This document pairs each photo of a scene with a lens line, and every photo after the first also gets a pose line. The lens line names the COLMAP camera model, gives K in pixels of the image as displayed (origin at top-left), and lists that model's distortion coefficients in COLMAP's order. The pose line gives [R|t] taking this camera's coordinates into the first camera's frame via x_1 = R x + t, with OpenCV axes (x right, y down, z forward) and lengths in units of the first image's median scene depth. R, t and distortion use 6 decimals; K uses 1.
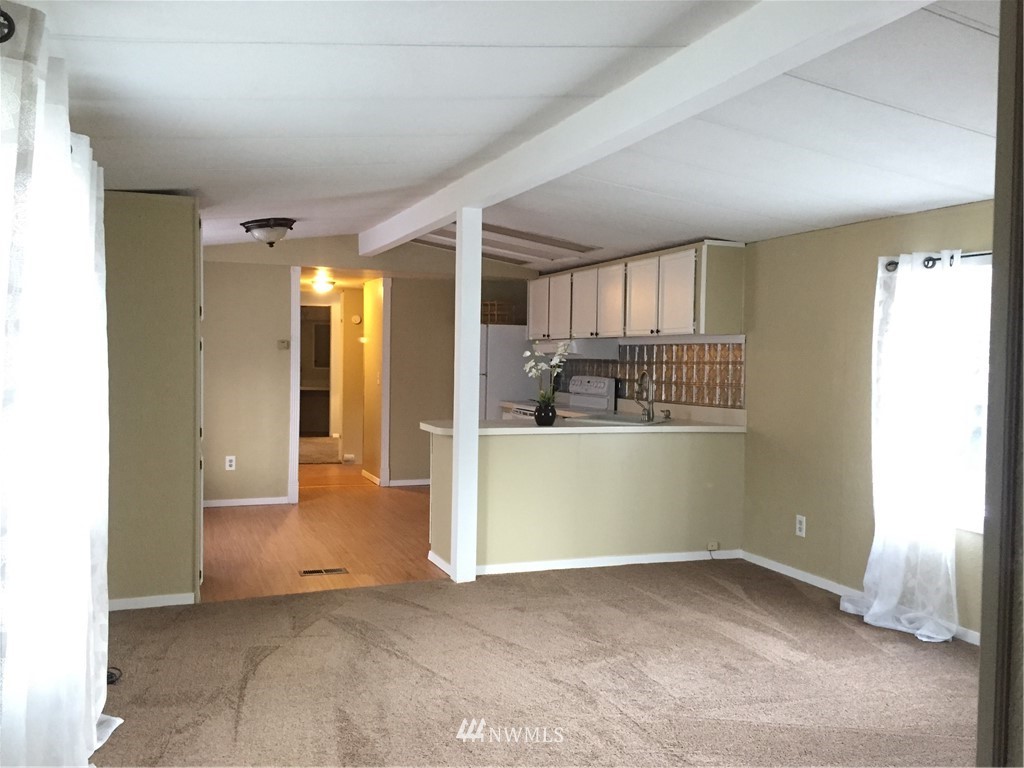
lens RADIAL K [[922.3, 0, 512.0], [0, 922.3, 384.0], [0, 0, 1]] dist [0.101900, -0.110223]
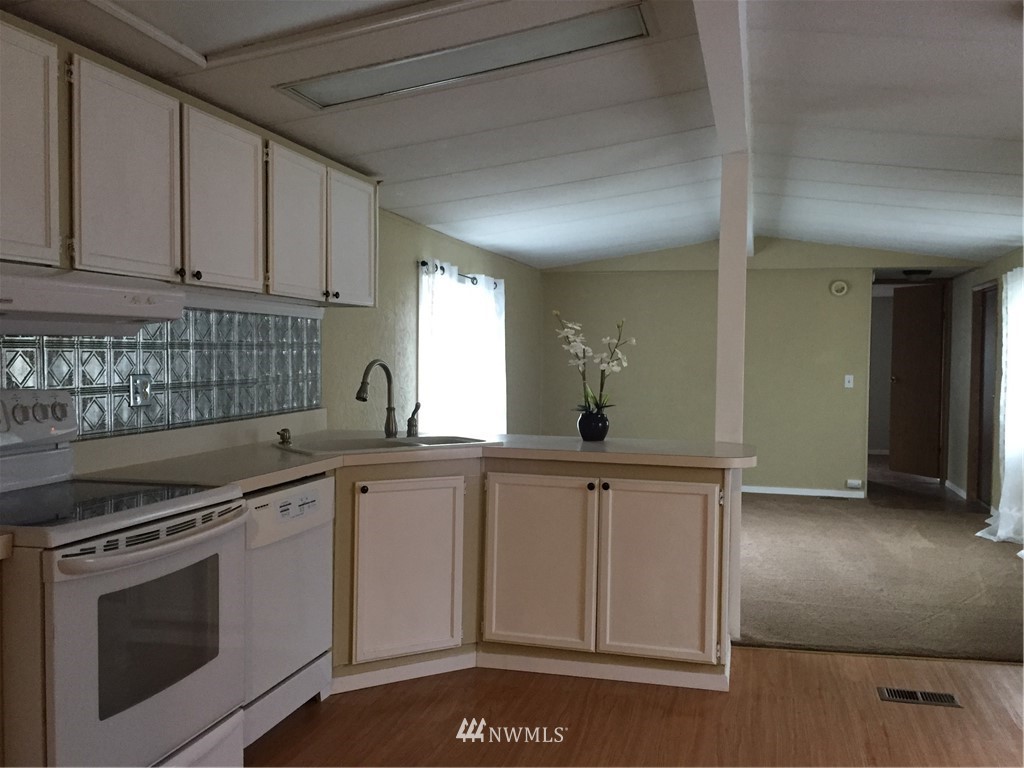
lens RADIAL K [[922.3, 0, 512.0], [0, 922.3, 384.0], [0, 0, 1]] dist [0.101900, -0.110223]
pose [[-0.814164, -0.045786, 0.578827, -0.274486], [-0.009081, 0.997768, 0.066152, -0.038510], [-0.580564, 0.048602, -0.812763, 1.363777]]
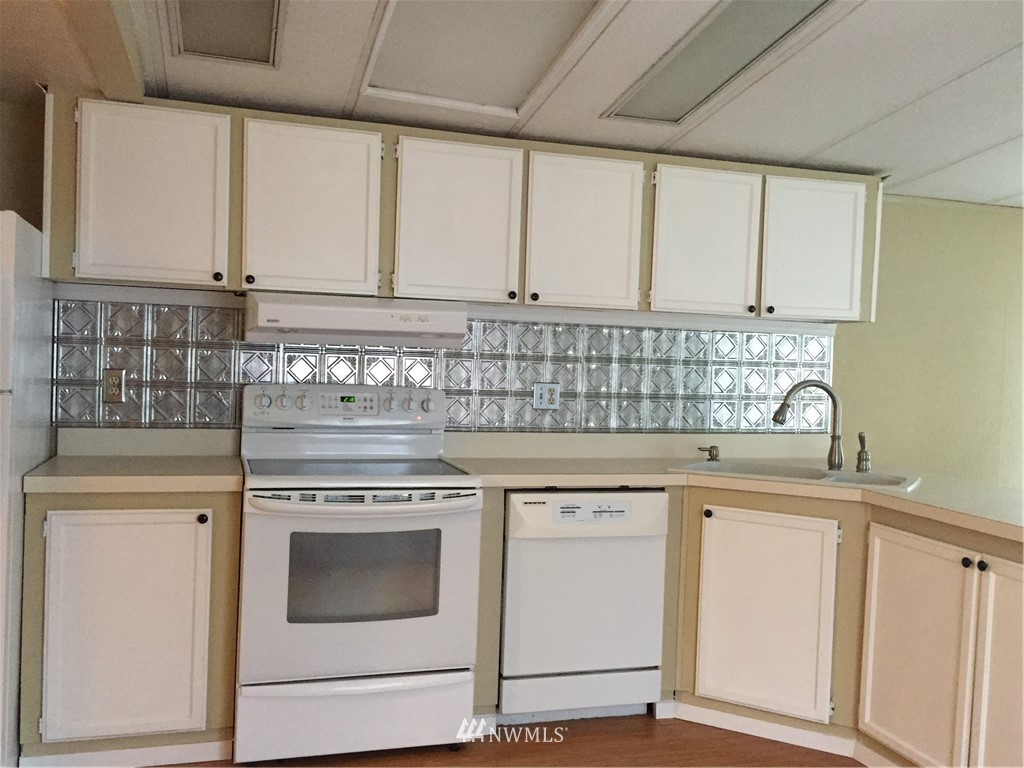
lens RADIAL K [[922.3, 0, 512.0], [0, 922.3, 384.0], [0, 0, 1]] dist [0.101900, -0.110223]
pose [[0.049990, -0.046981, 0.997644, -0.400239], [-0.008984, 0.998831, 0.047487, -0.035607], [-0.998709, -0.011336, 0.049509, 1.079885]]
